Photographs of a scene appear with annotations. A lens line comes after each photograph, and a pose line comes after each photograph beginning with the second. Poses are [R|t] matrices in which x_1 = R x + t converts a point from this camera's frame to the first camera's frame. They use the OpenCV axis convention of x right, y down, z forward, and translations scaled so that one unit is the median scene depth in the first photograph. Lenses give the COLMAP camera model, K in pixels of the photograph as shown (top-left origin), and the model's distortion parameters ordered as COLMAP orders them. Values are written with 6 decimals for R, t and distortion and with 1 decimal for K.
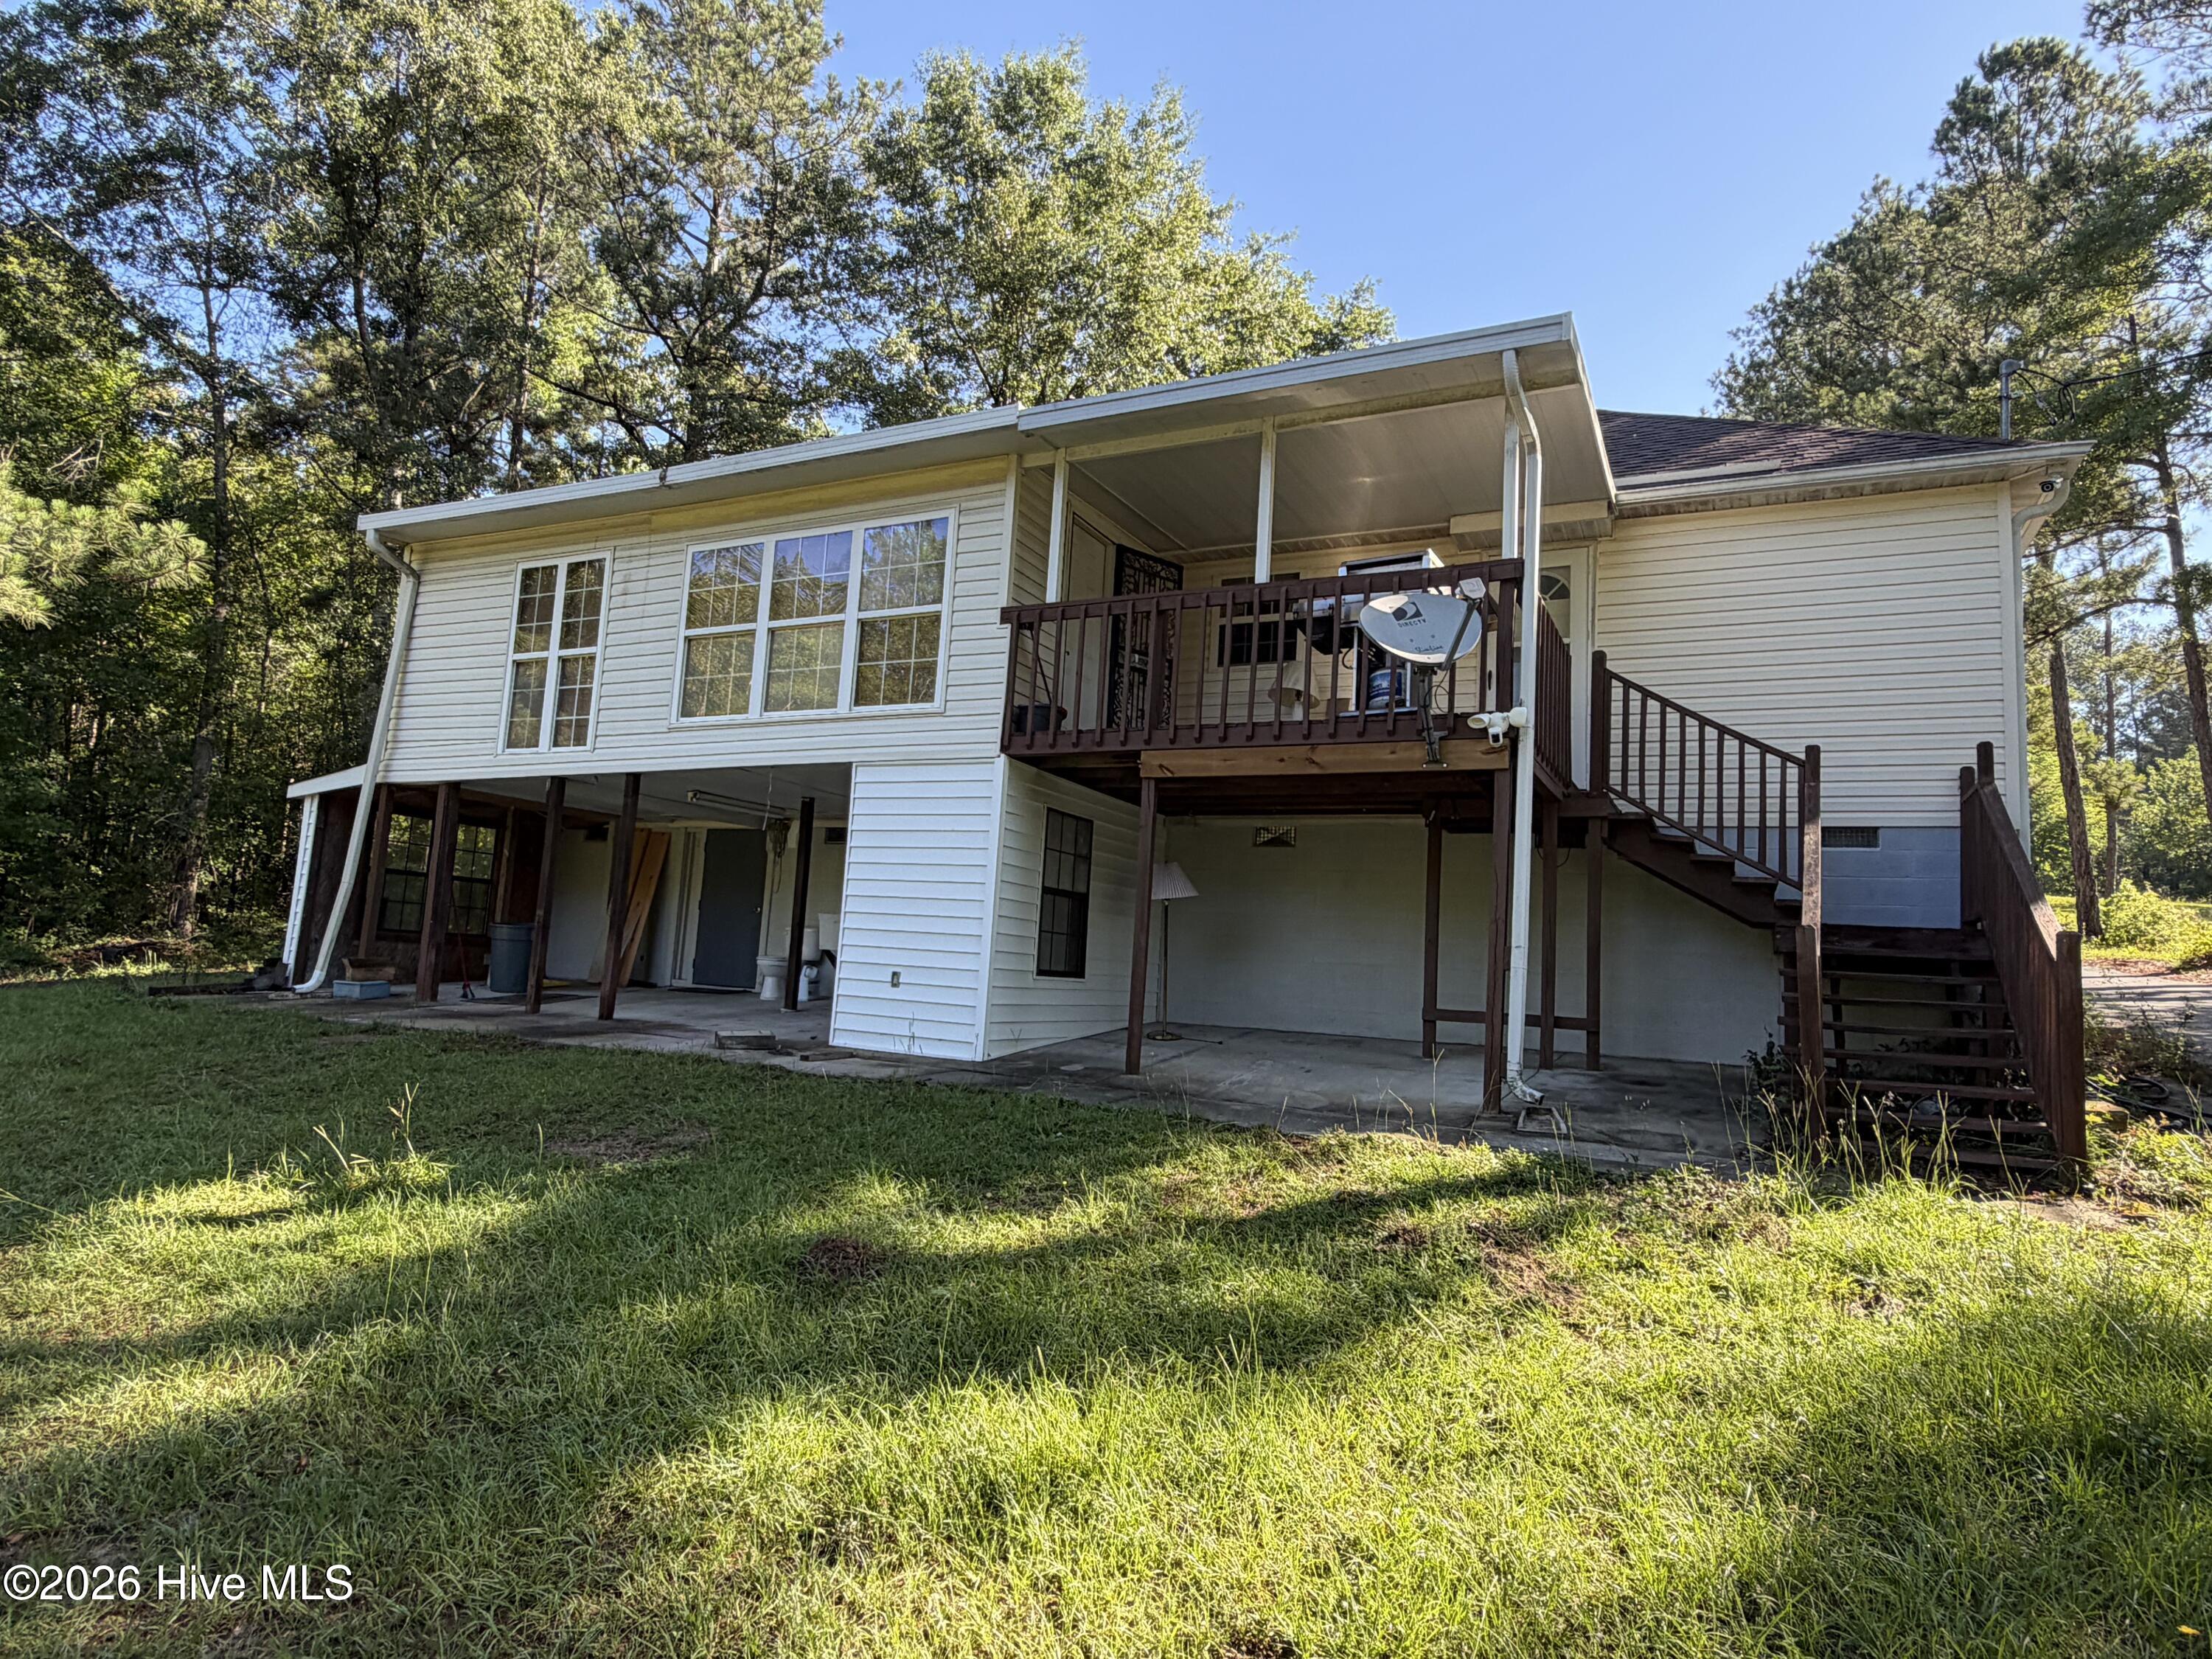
lens RADIAL K [[1273.7, 0, 1106.0], [0, 1273.7, 829.5], [0, 0, 1]] dist [-0.004955, -0.000769]
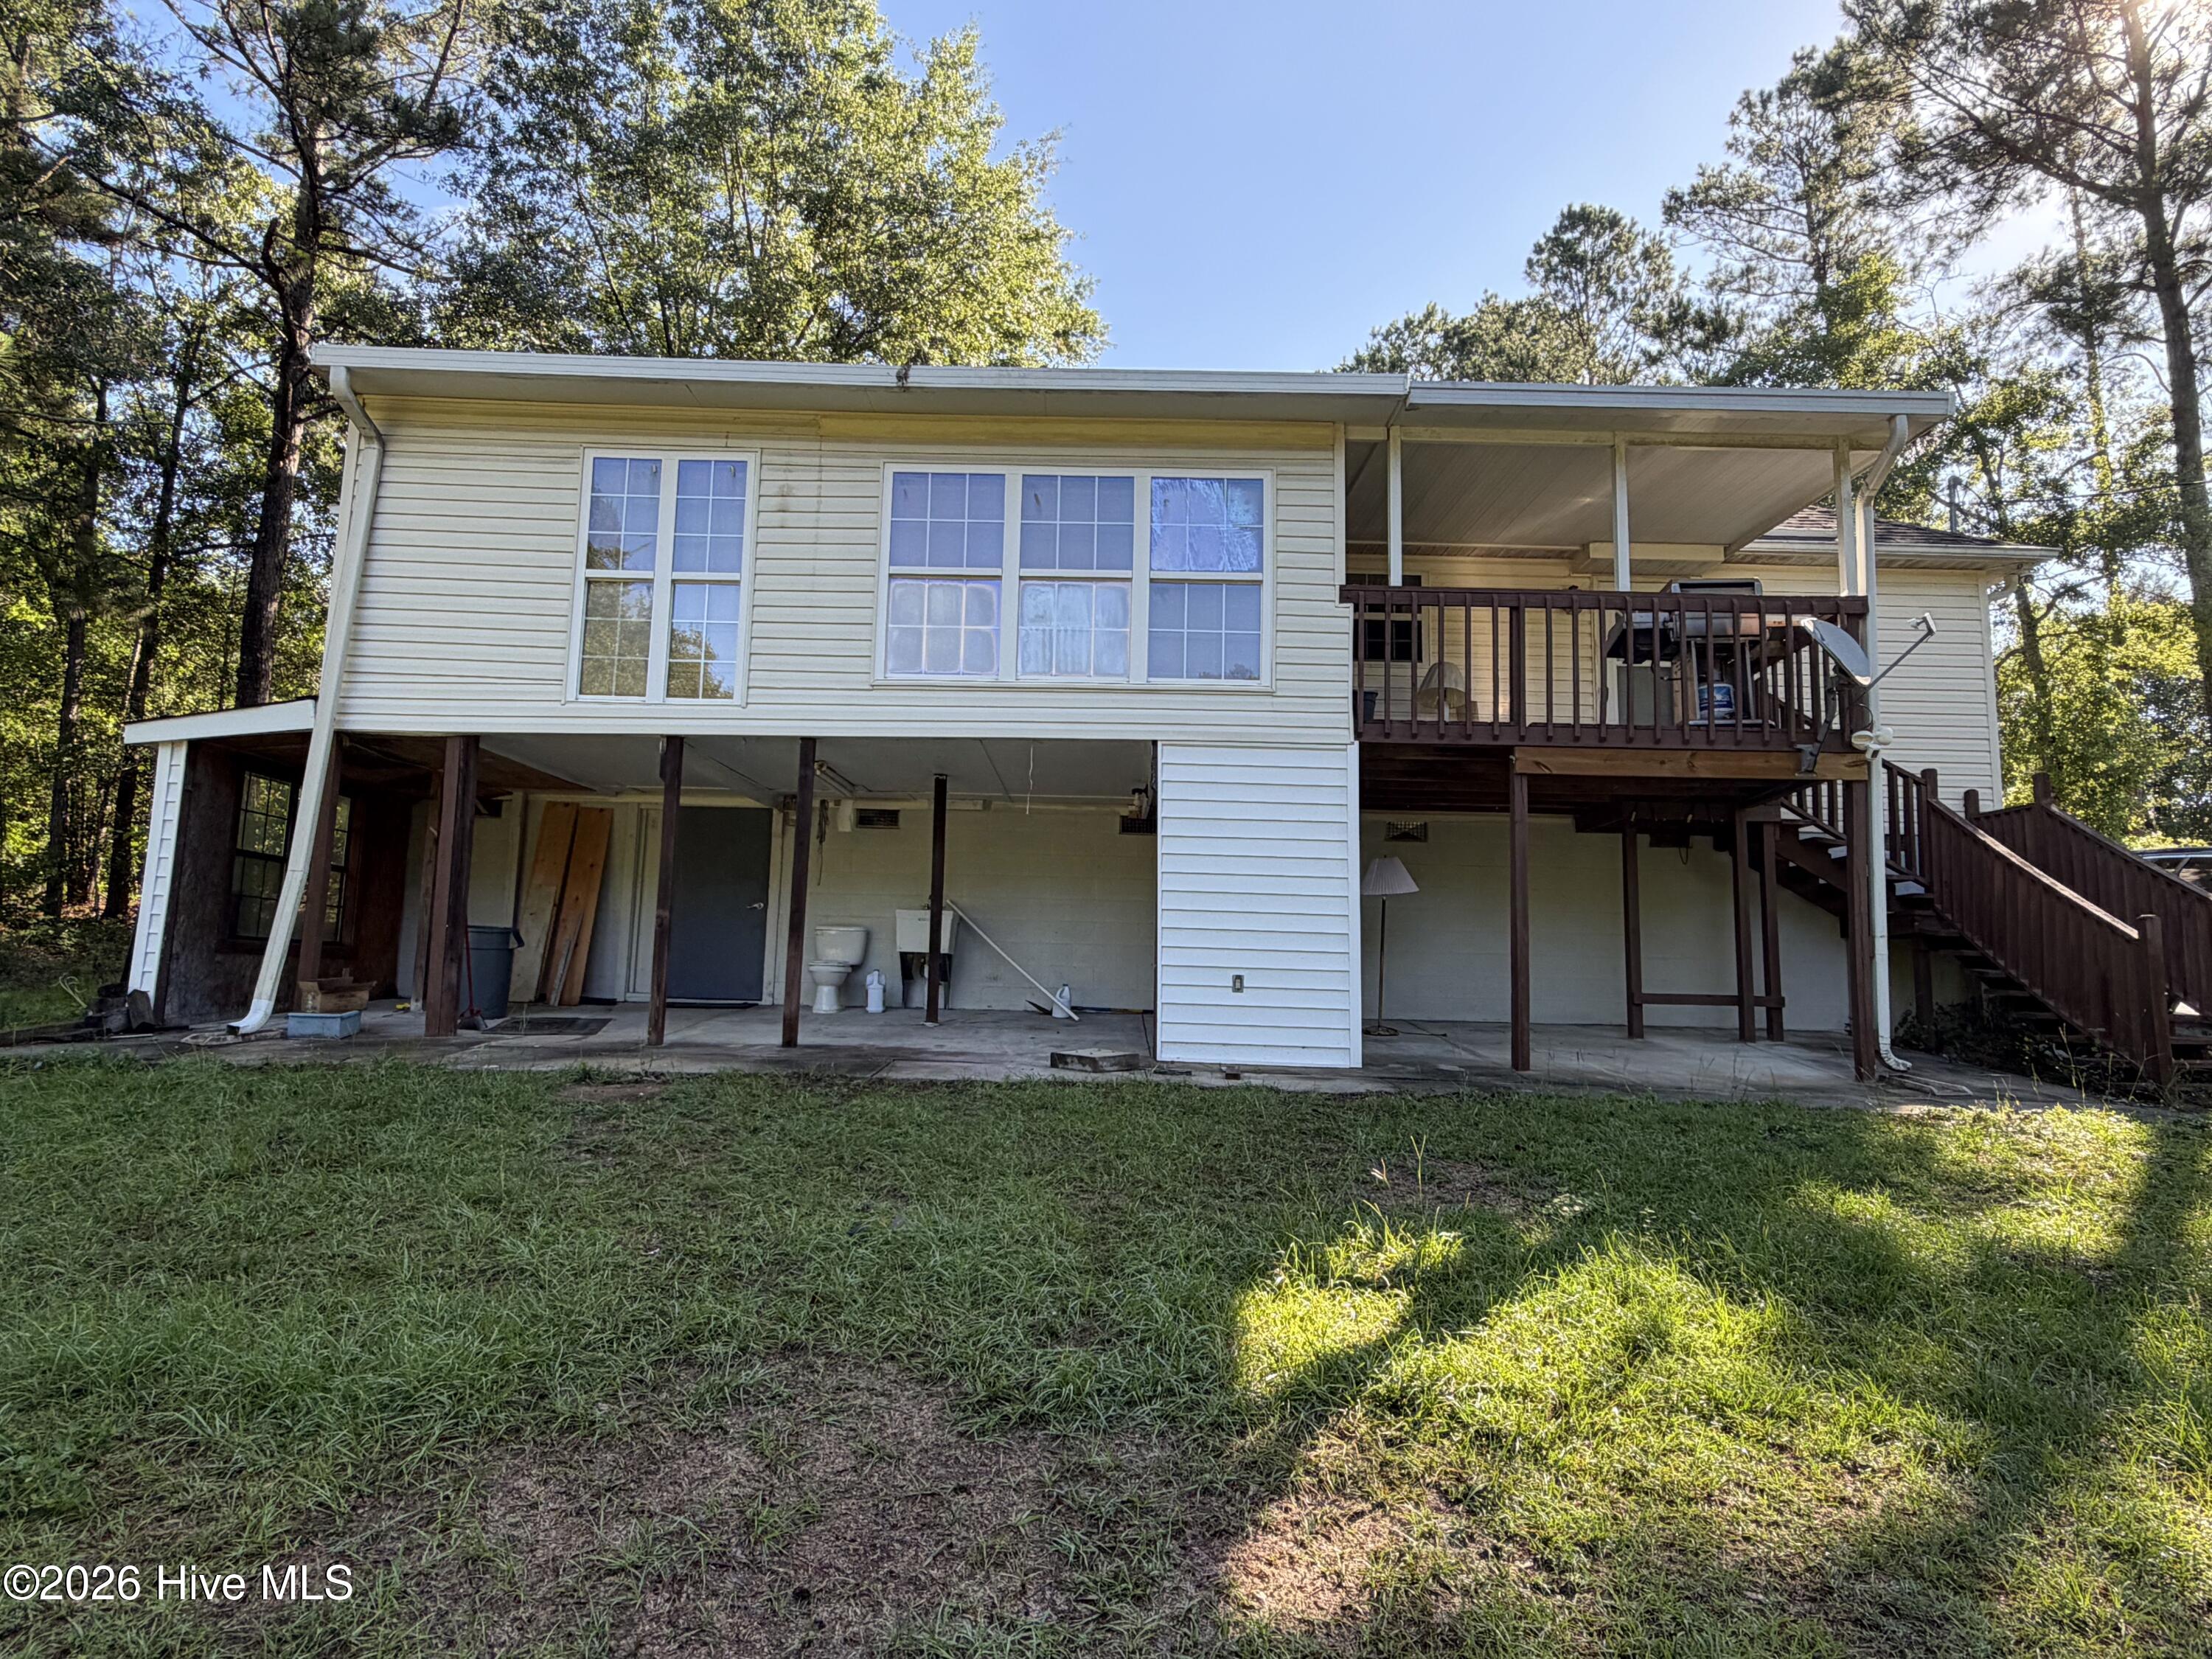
lens RADIAL K [[1273.7, 0, 1106.0], [0, 1273.7, 829.5], [0, 0, 1]] dist [-0.004955, -0.000769]
pose [[0.894514, 0.019976, 0.446594, -0.609476], [-0.024608, 0.999687, 0.004573, 0.005927], [-0.446363, -0.015081, 0.894725, 0.217783]]
